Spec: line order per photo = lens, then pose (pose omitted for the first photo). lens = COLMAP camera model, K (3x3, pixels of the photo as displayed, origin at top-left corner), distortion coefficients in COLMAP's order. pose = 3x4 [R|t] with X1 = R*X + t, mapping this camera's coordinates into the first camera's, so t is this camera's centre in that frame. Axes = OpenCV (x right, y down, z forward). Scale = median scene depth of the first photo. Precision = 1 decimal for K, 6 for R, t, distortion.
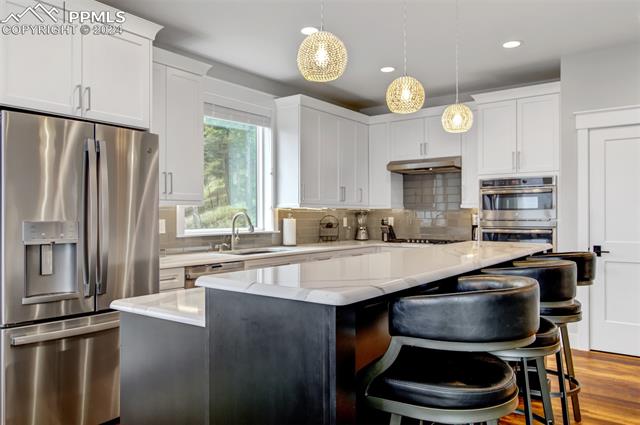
lens RADIAL K [[479.0, 0, 321.0], [0, 479.0, 210.8], [0, 0, 1]] dist [0.005339, 0.001932]
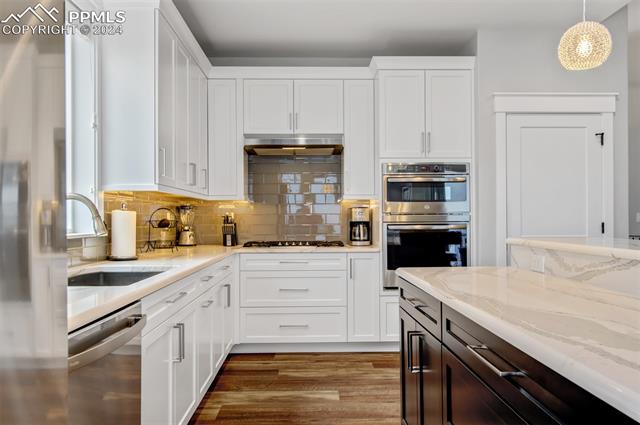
lens RADIAL K [[479.0, 0, 320.1], [0, 479.0, 213.4], [0, 0, 1]] dist [0.005339, 0.001932]
pose [[0.790625, 0.006634, 0.612265, -0.229206], [-0.003470, 0.999974, -0.006354, 0.022242], [-0.612291, 0.002899, 0.790627, 0.412550]]
